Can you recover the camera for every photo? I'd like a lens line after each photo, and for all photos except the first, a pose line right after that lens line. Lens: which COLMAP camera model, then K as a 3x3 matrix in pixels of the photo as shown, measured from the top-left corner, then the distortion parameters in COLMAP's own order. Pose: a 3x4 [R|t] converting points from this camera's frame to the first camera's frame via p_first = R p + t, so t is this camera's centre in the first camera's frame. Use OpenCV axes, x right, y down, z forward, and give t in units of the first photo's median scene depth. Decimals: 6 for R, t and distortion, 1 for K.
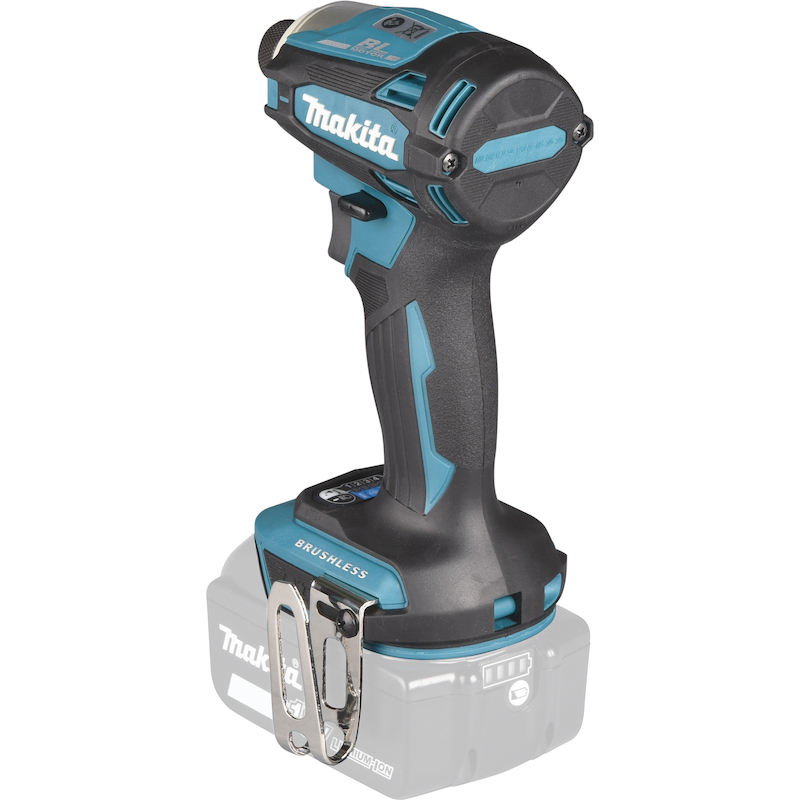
lens RADIAL K [[4680.4, 0, 400.0], [0, 4680.4, 400.0], [0, 0, 1]] dist [0.333011, 15.425824]
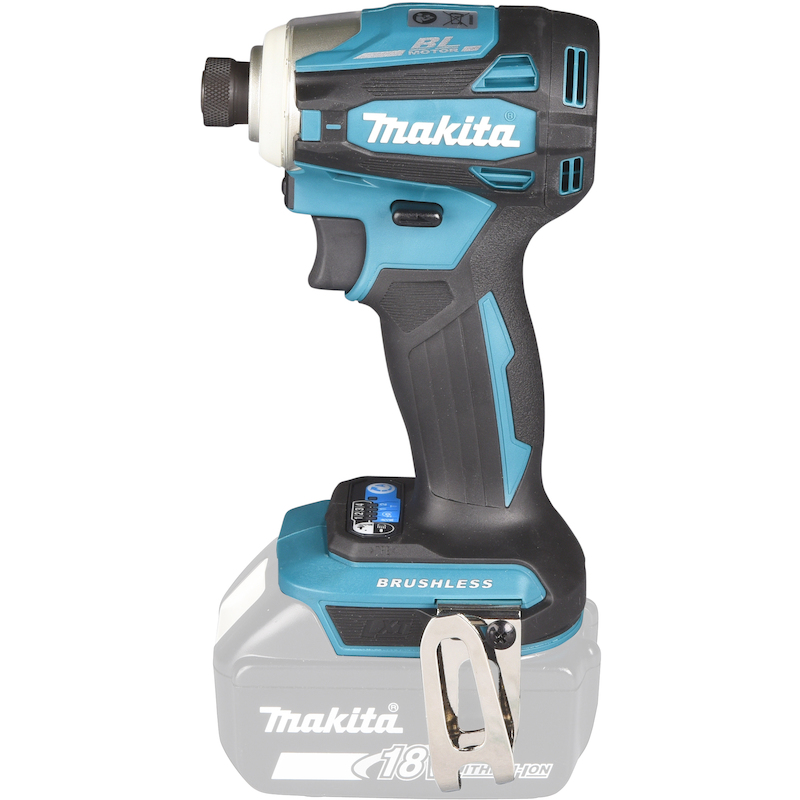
lens RADIAL K [[4680.4, 0, 400.0], [0, 4680.4, 400.0], [0, 0, 1]] dist [0.333011, 15.425824]
pose [[0.646270, -0.277568, 0.710839, -0.712476], [0.277434, 0.953223, 0.119981, -0.122756], [-0.710891, 0.119671, 0.693046, 0.345139]]
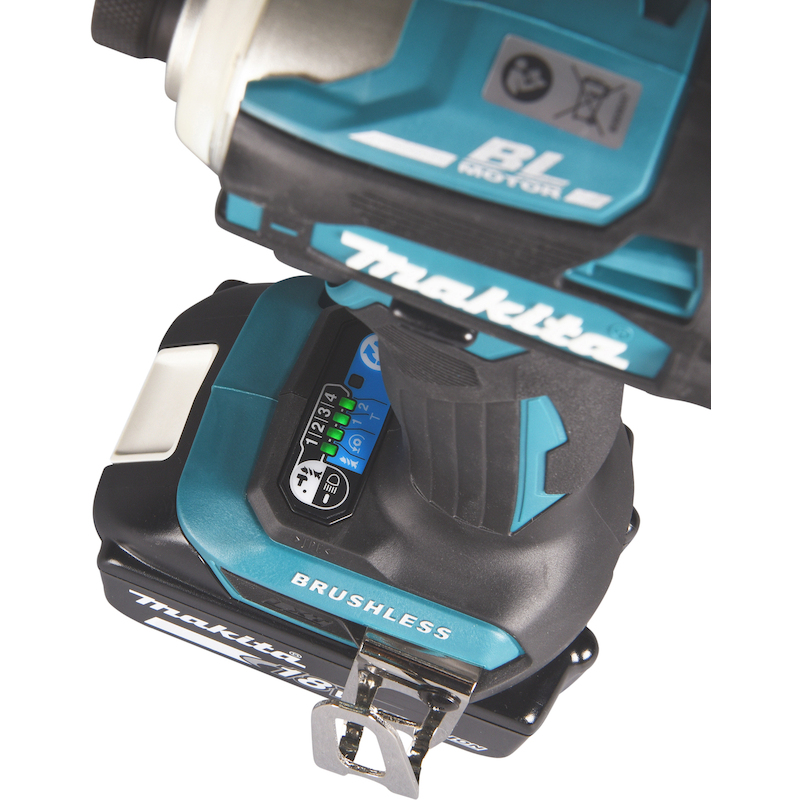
lens RADIAL K [[2079.7, 0, 400.0], [0, 2079.7, 400.0], [0, 0, 1]] dist [0.099183, 0.409620]
pose [[0.849670, -0.450170, 0.274604, -0.081504], [0.090476, 0.637494, 0.765124, -0.216475], [-0.519494, -0.625258, 0.582390, 0.869949]]
